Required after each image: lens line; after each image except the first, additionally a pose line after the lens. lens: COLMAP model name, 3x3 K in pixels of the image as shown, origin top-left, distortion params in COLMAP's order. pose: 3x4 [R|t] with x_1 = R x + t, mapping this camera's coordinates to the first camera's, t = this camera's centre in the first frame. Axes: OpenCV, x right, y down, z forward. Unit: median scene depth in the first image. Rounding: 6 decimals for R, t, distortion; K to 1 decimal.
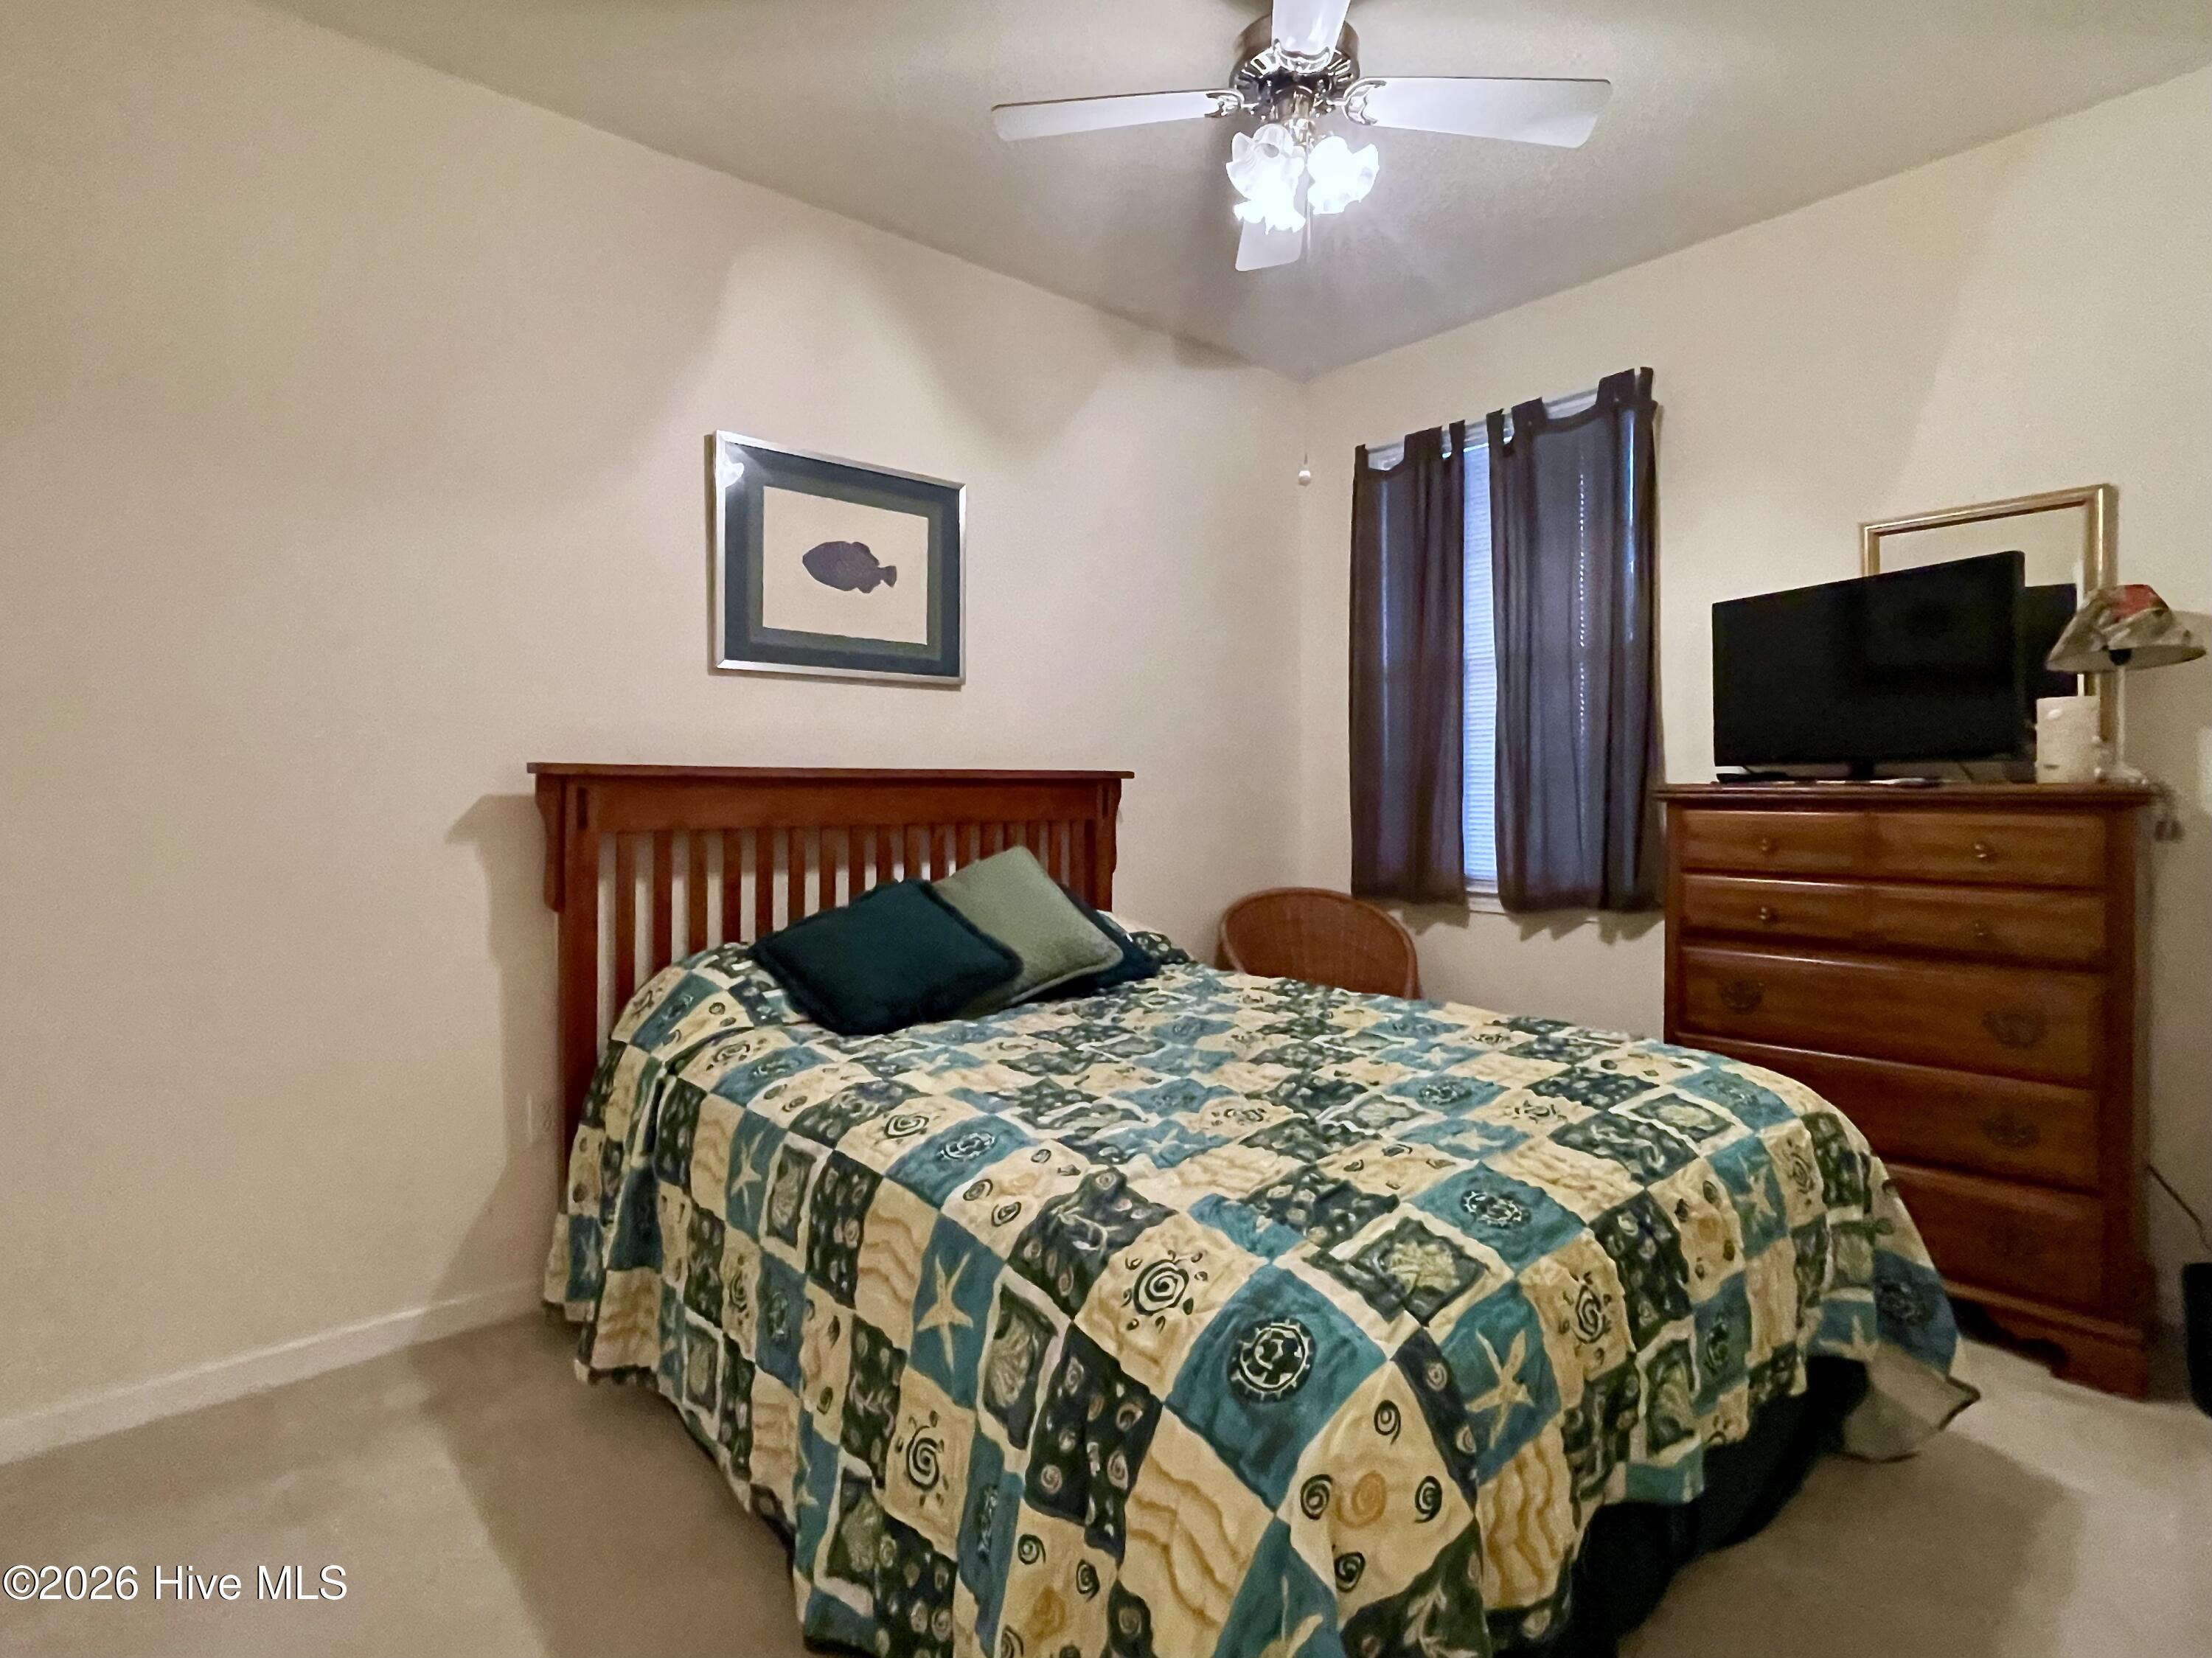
lens RADIAL K [[1173.1, 0, 1115.6], [0, 1173.1, 809.3], [0, 0, 1]] dist [-0.004570, -0.000484]
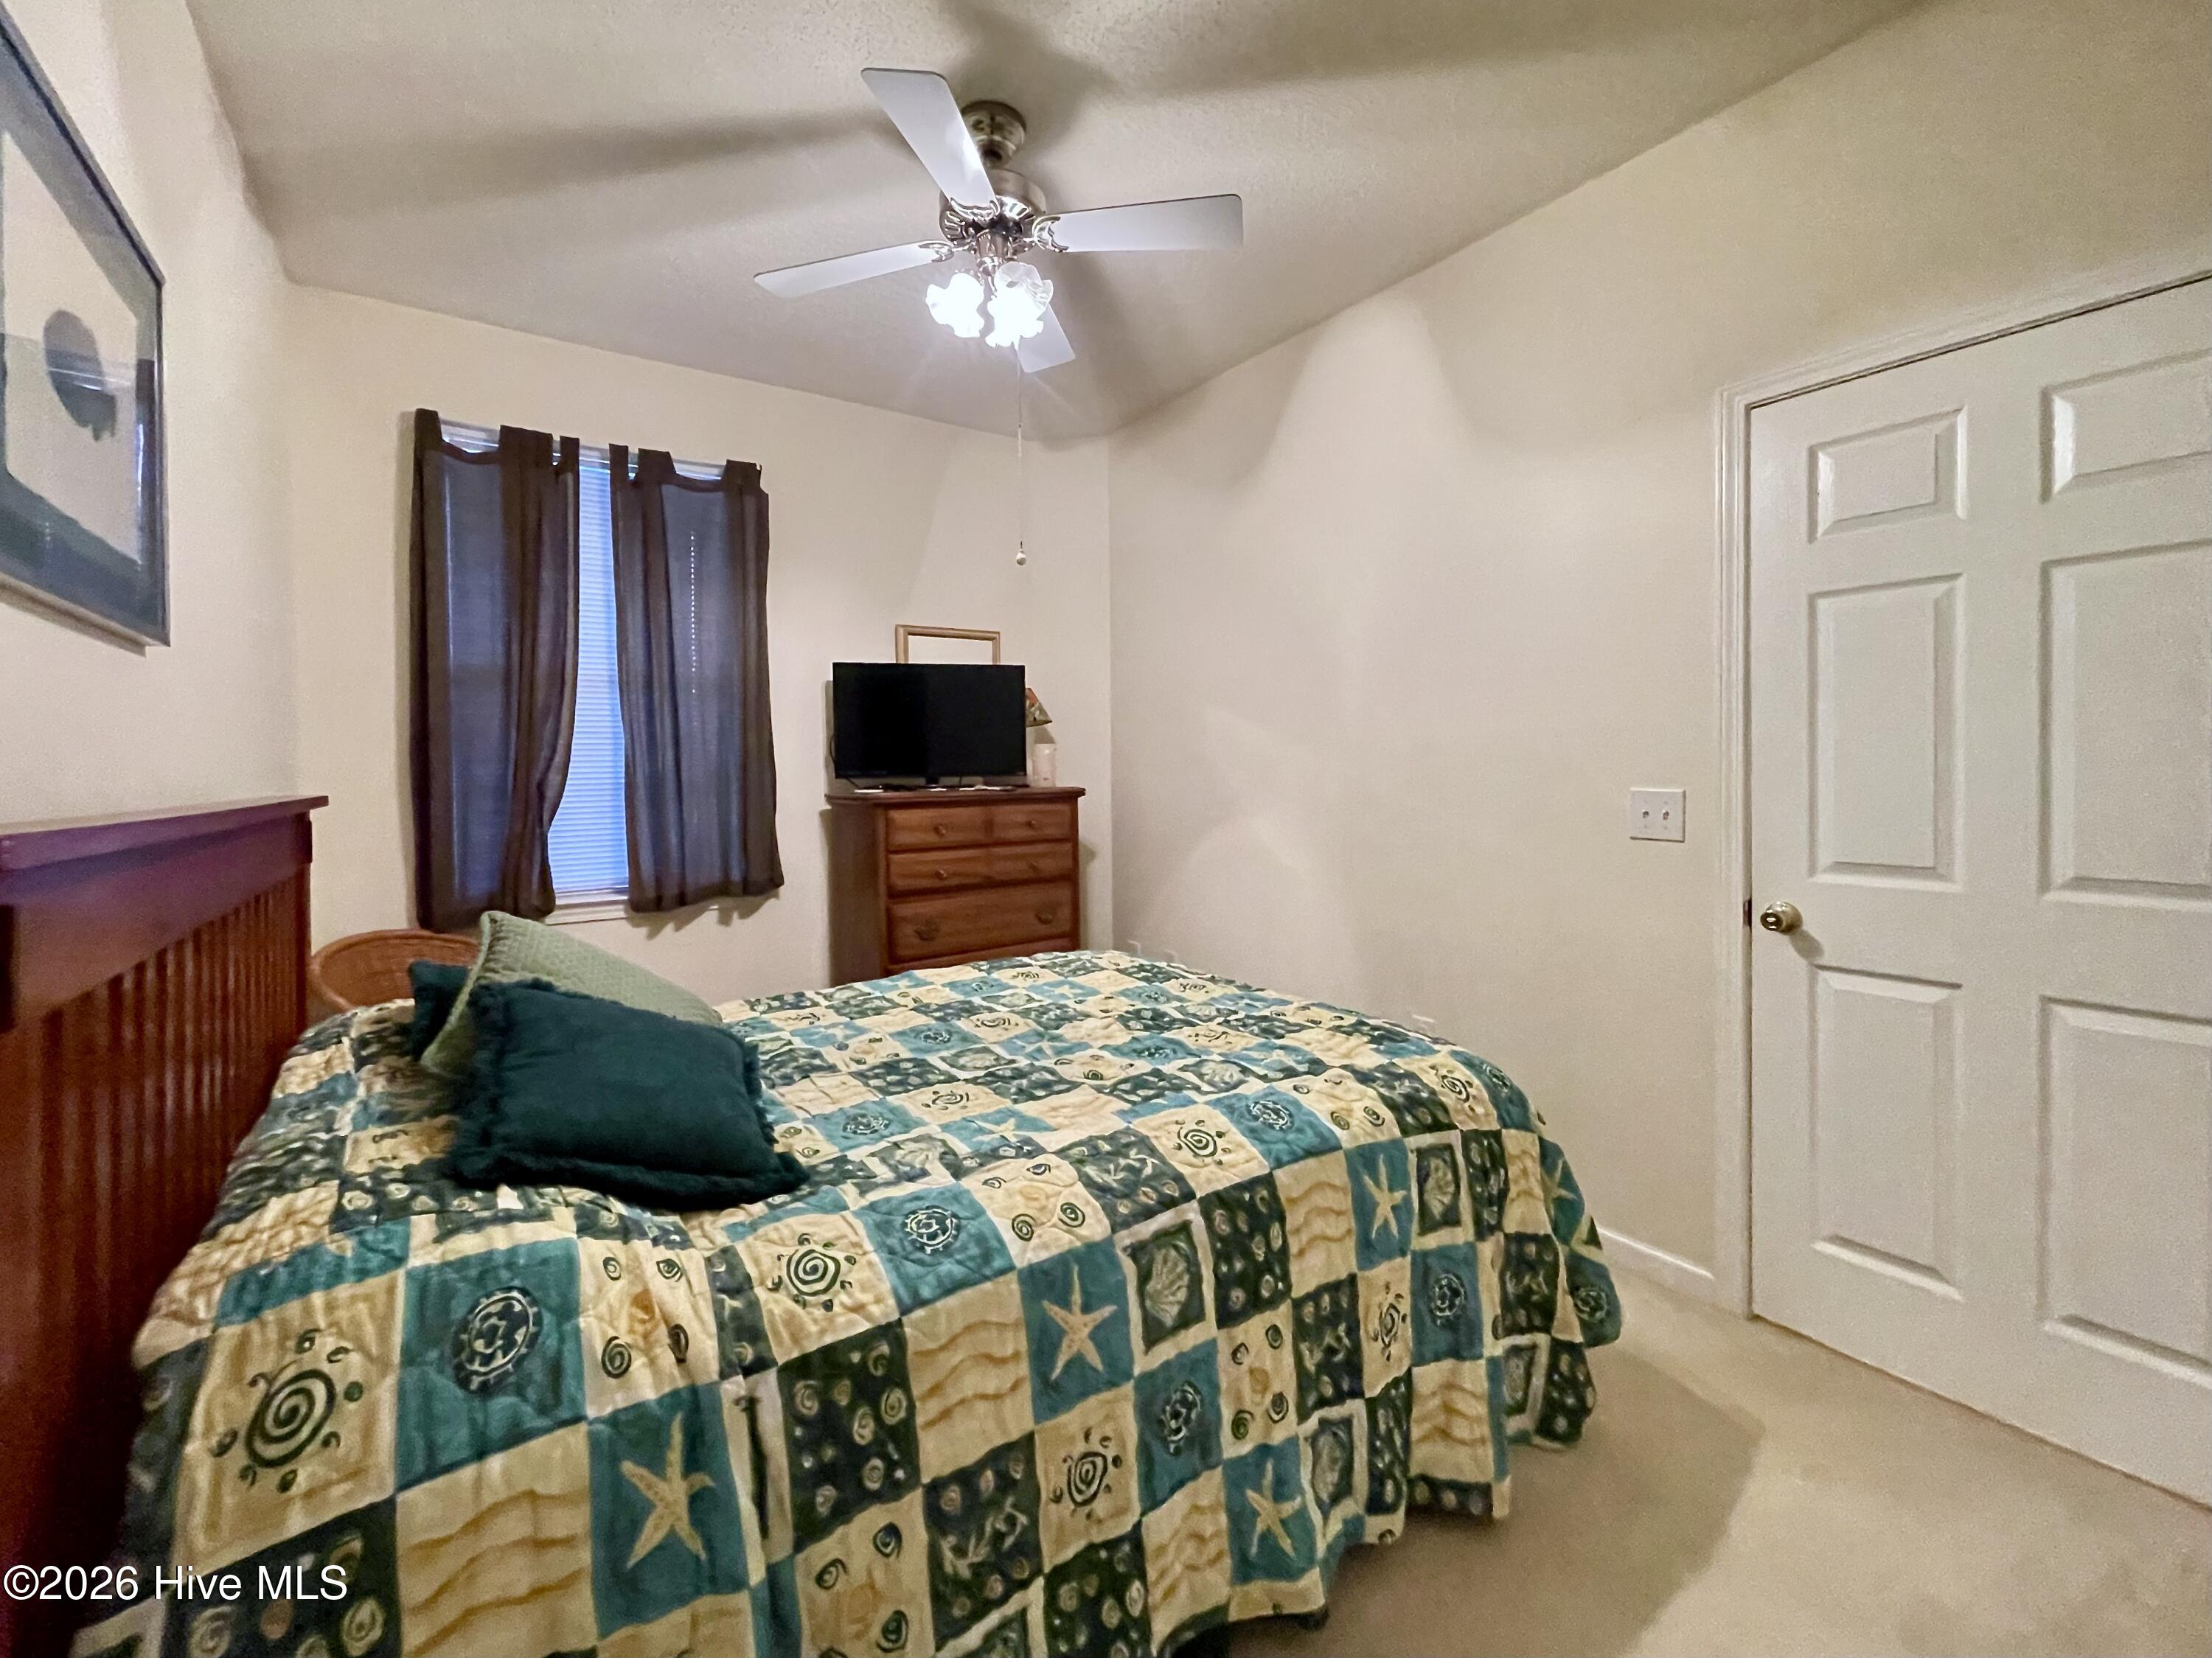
lens RADIAL K [[952.4, 0, 1113.7], [0, 952.4, 801.1], [0, 0, 1]] dist [-0.000163, -0.000027]
pose [[0.064159, -0.040094, 0.997134, -0.656665], [0.033950, 0.998702, 0.037973, -0.046228], [-0.997362, 0.031416, 0.065437, 0.648302]]
